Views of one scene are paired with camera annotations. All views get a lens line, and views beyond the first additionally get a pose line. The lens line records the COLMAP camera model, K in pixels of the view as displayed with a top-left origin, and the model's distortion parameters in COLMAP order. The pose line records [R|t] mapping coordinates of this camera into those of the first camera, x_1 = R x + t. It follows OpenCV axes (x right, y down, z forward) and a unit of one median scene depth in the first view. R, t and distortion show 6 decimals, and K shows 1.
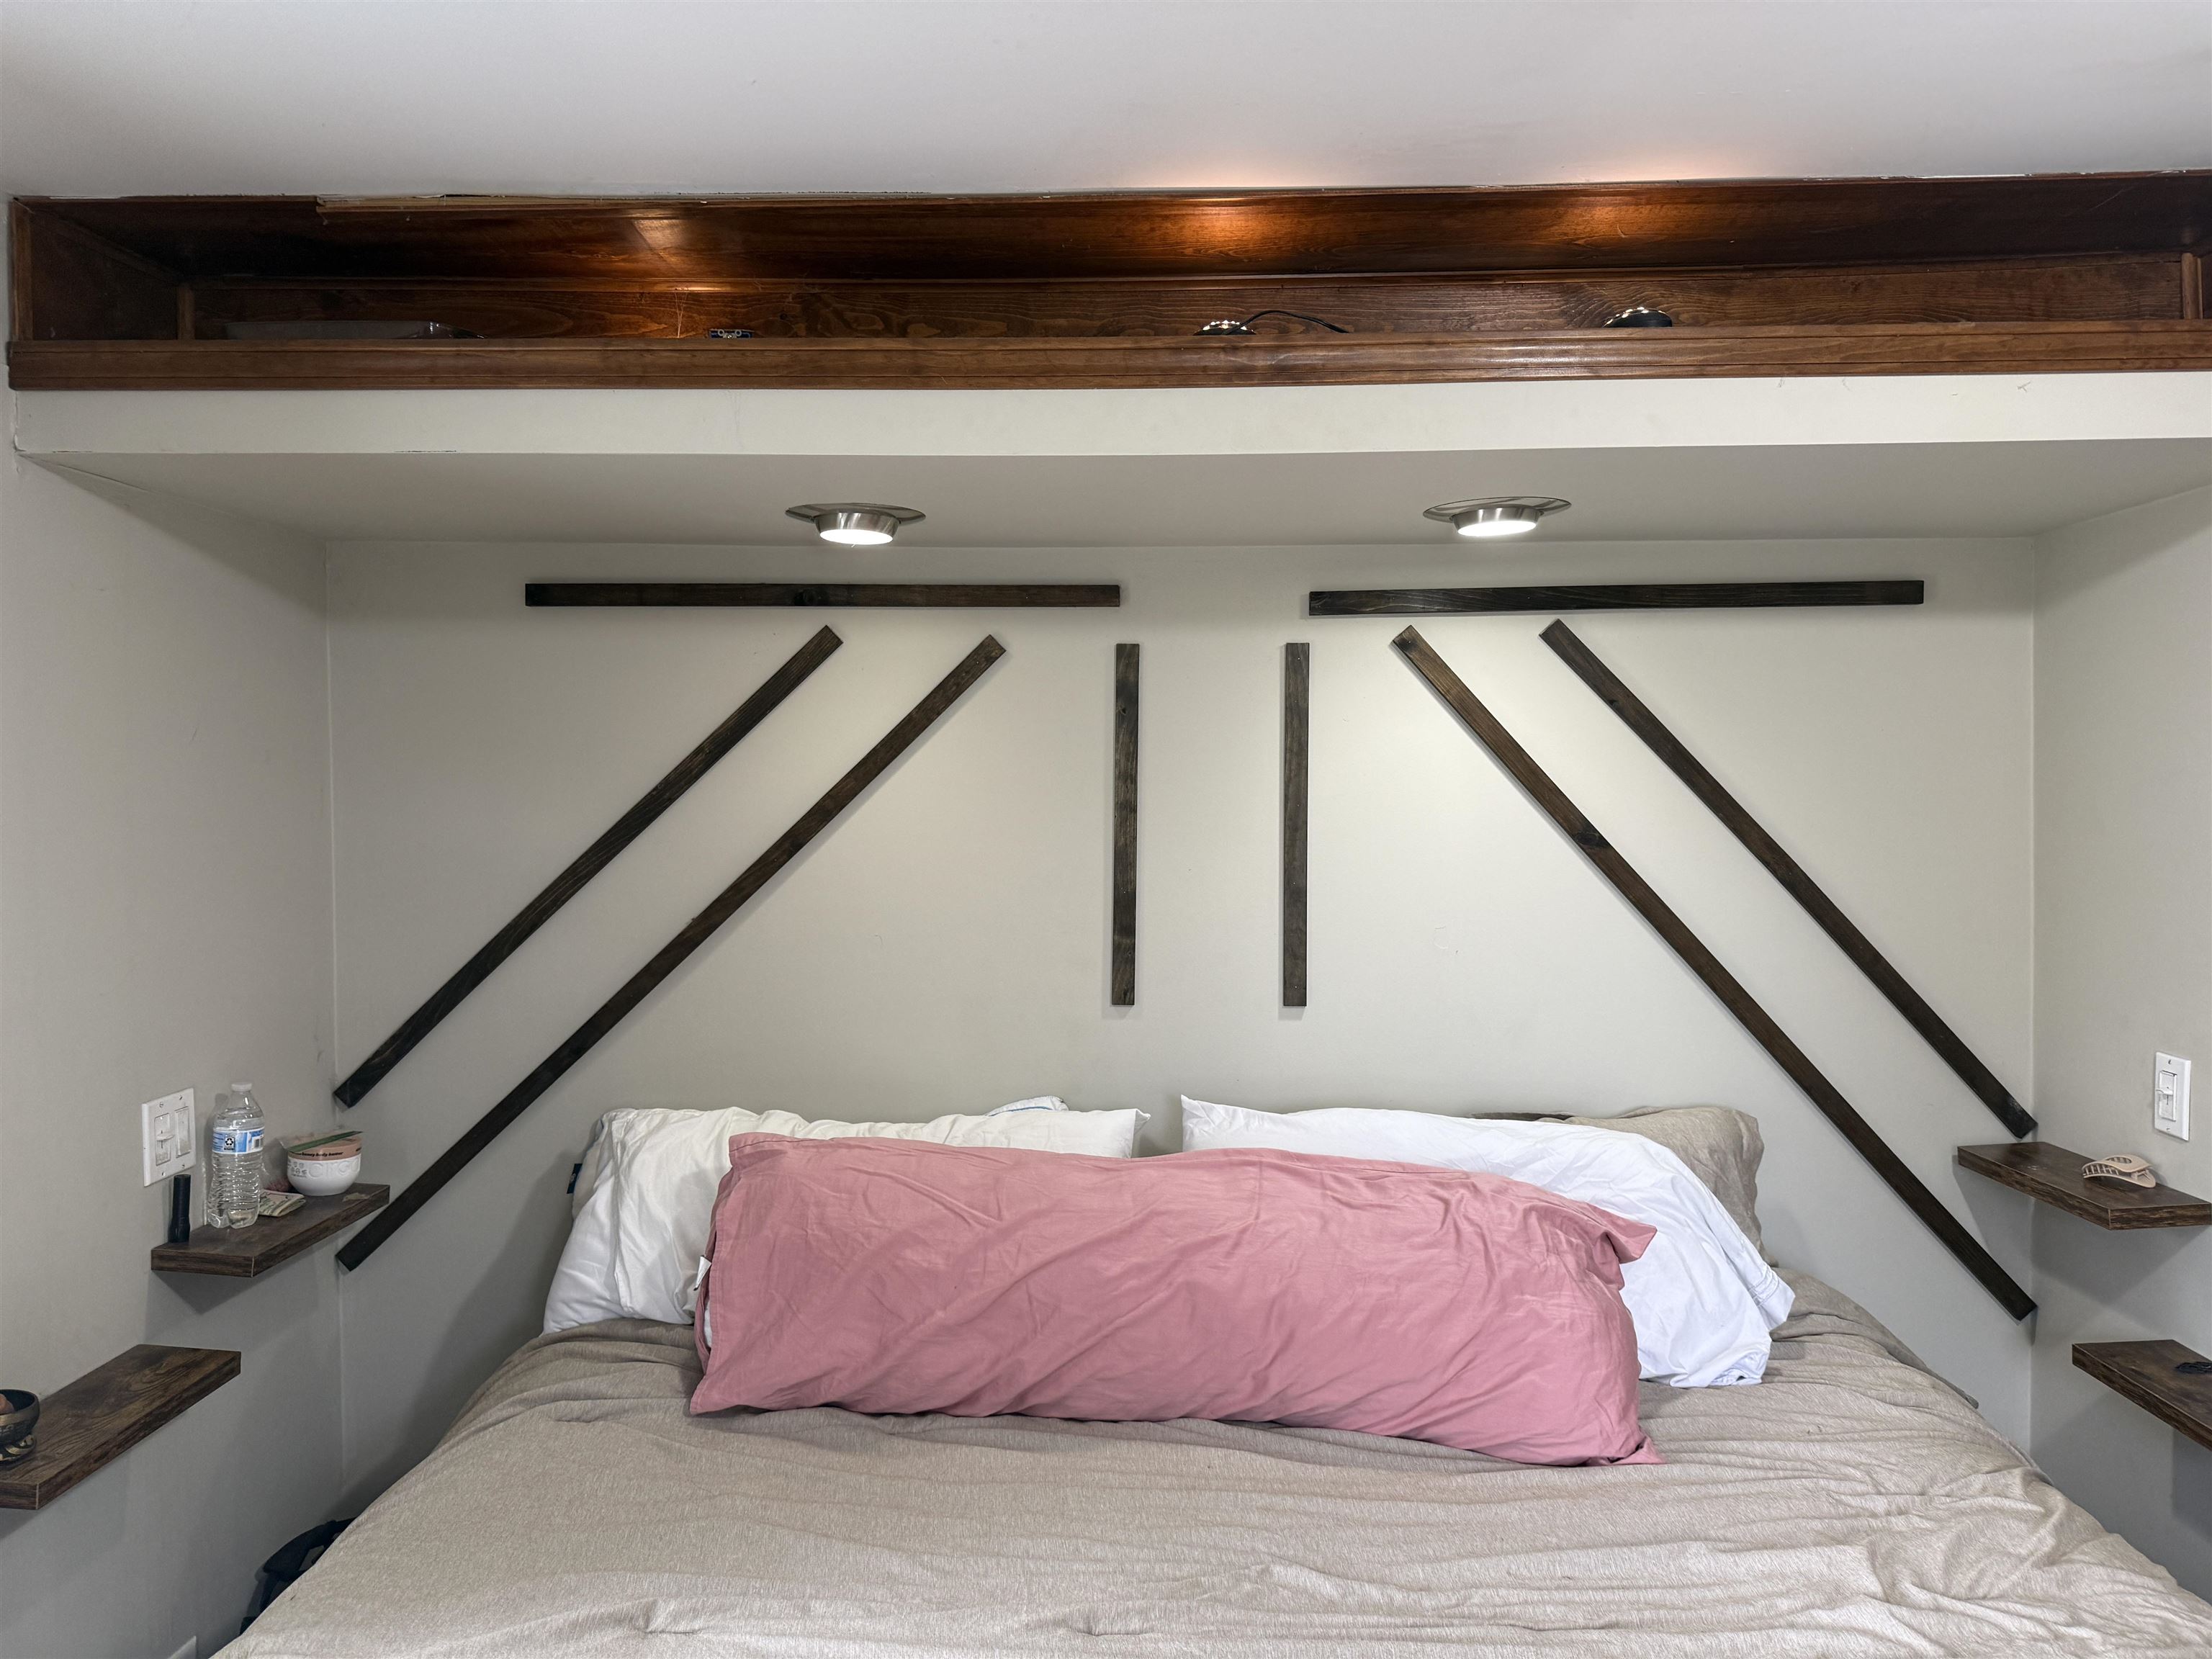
lens RADIAL K [[1528.0, 0, 1121.7], [0, 1528.0, 813.6], [0, 0, 1]] dist [0.030065, -0.052546]
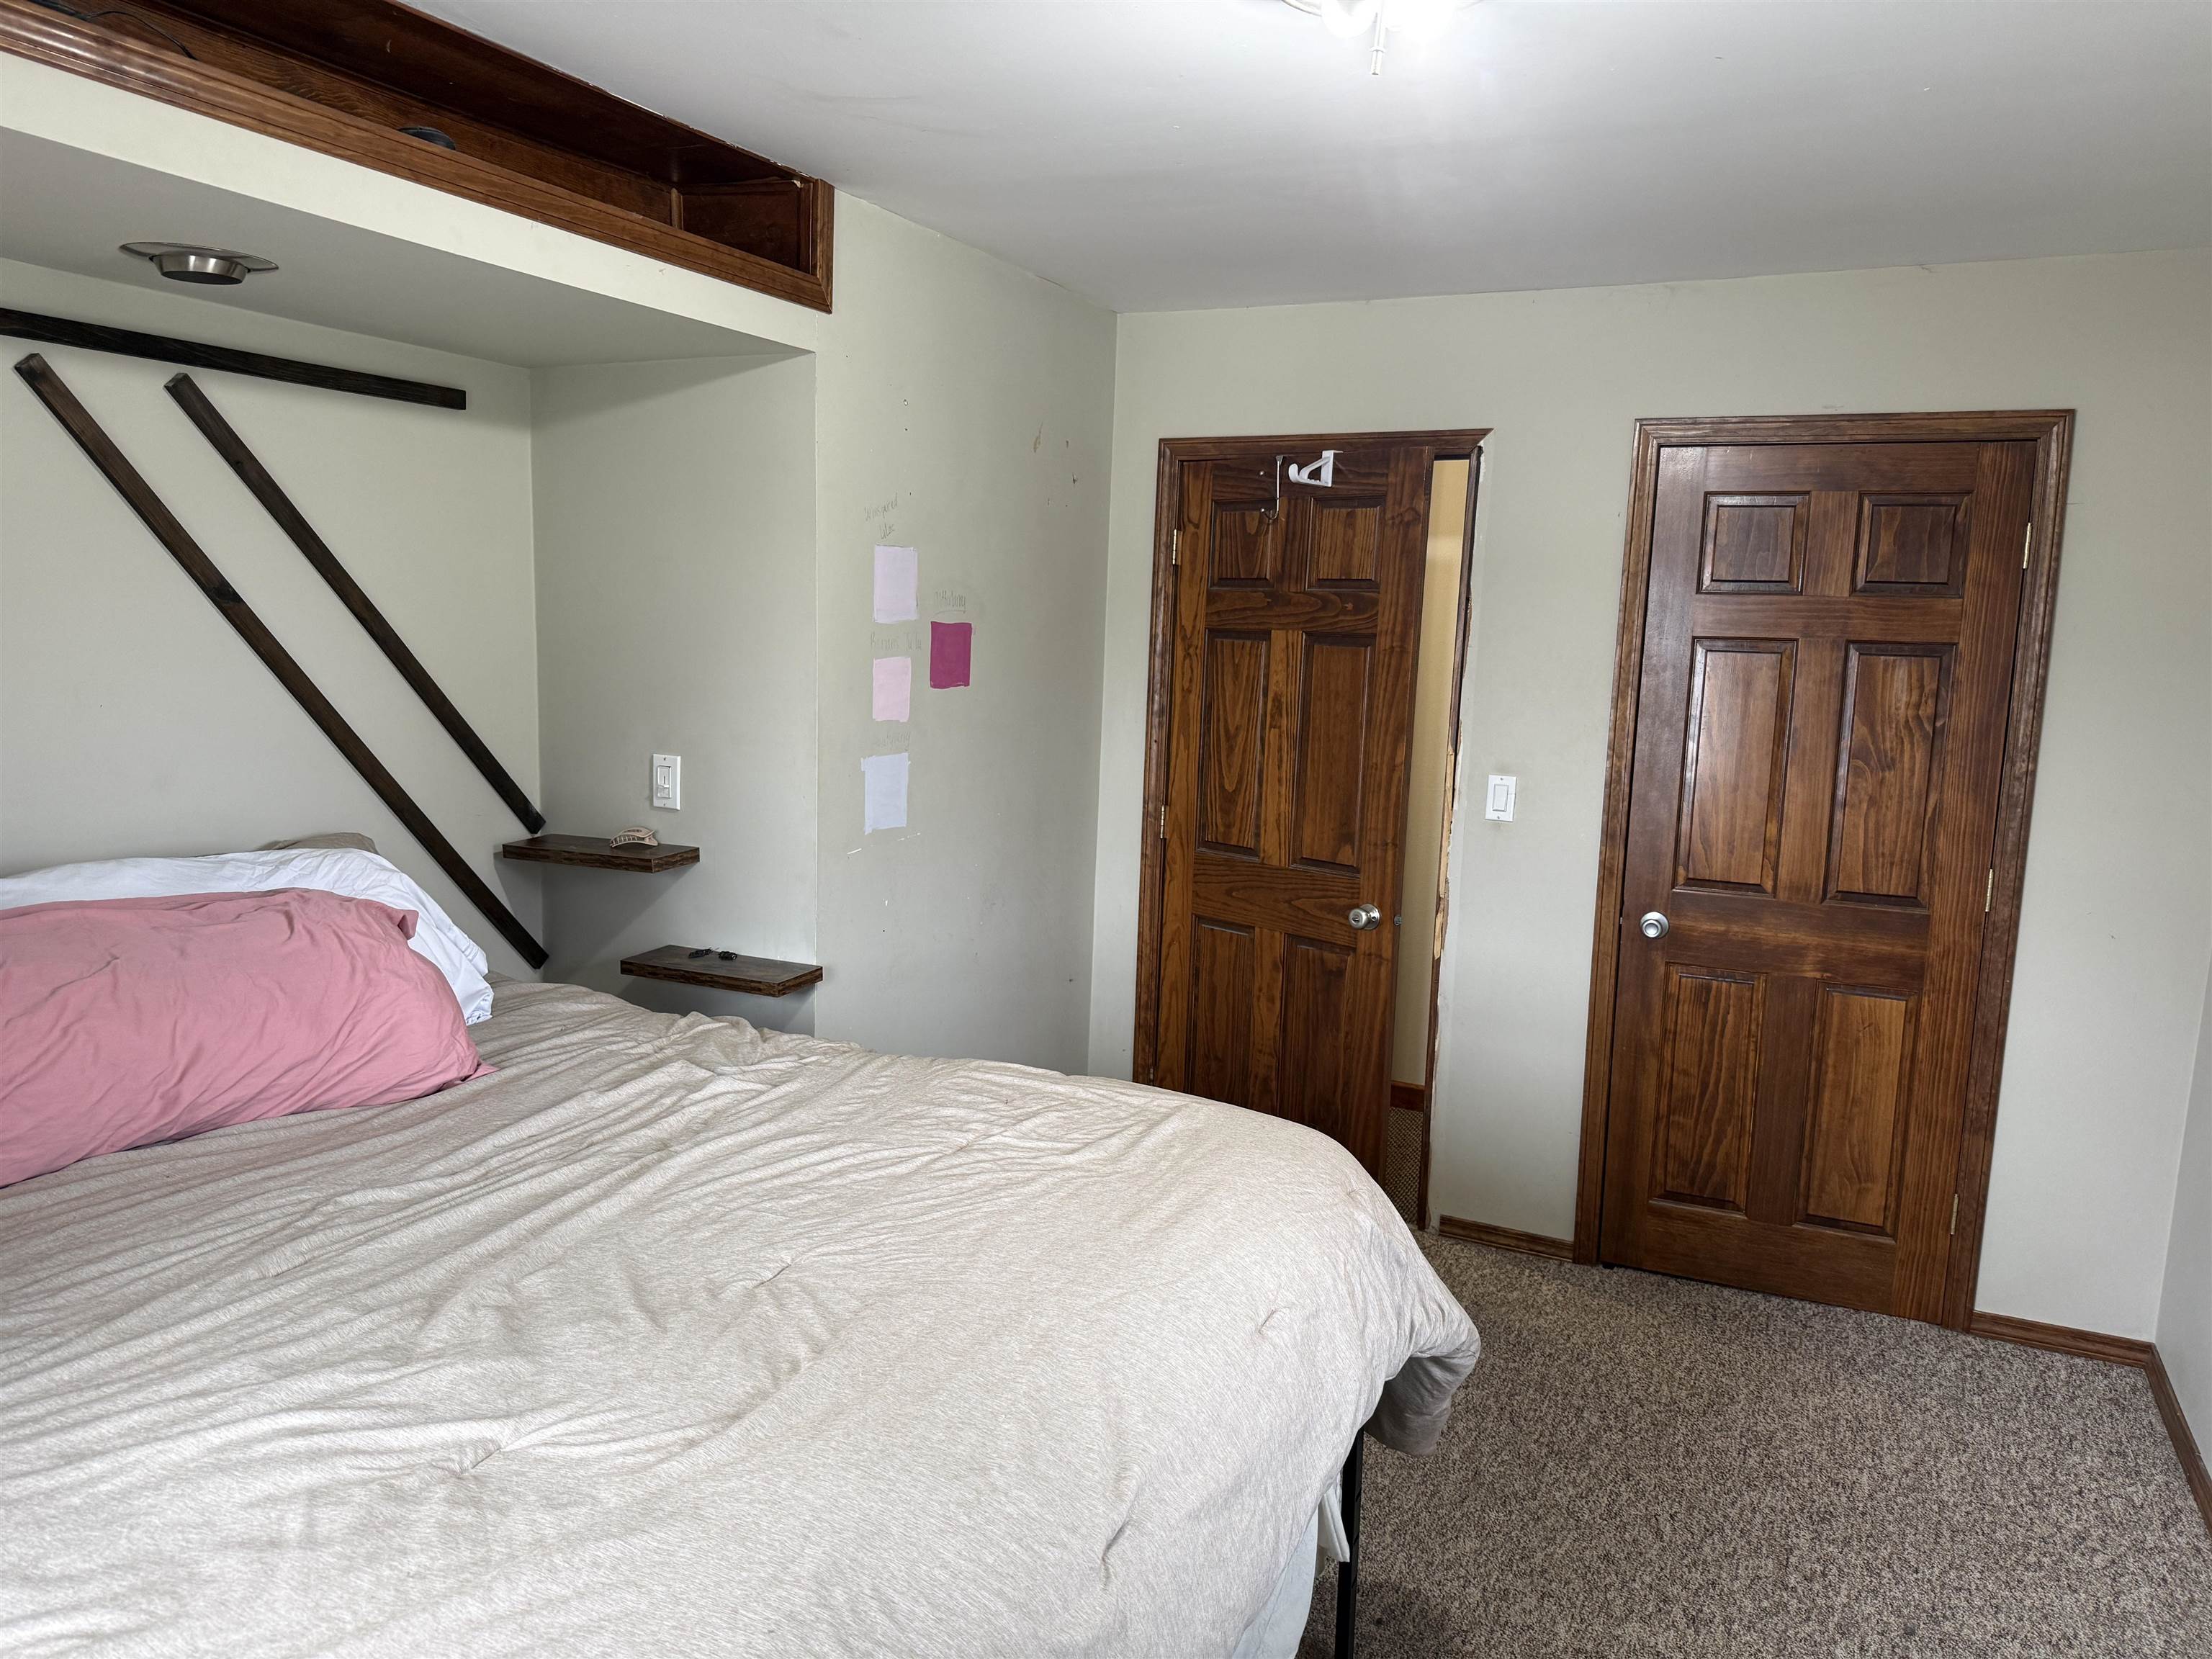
lens RADIAL K [[1528.0, 0, 1095.8], [0, 1528.0, 823.9], [0, 0, 1]] dist [0.030065, -0.052546]
pose [[0.413985, -0.096401, 0.905165, -0.491720], [-0.023306, 0.992928, 0.116407, 0.044604], [-0.909985, -0.069286, 0.408810, 0.019915]]
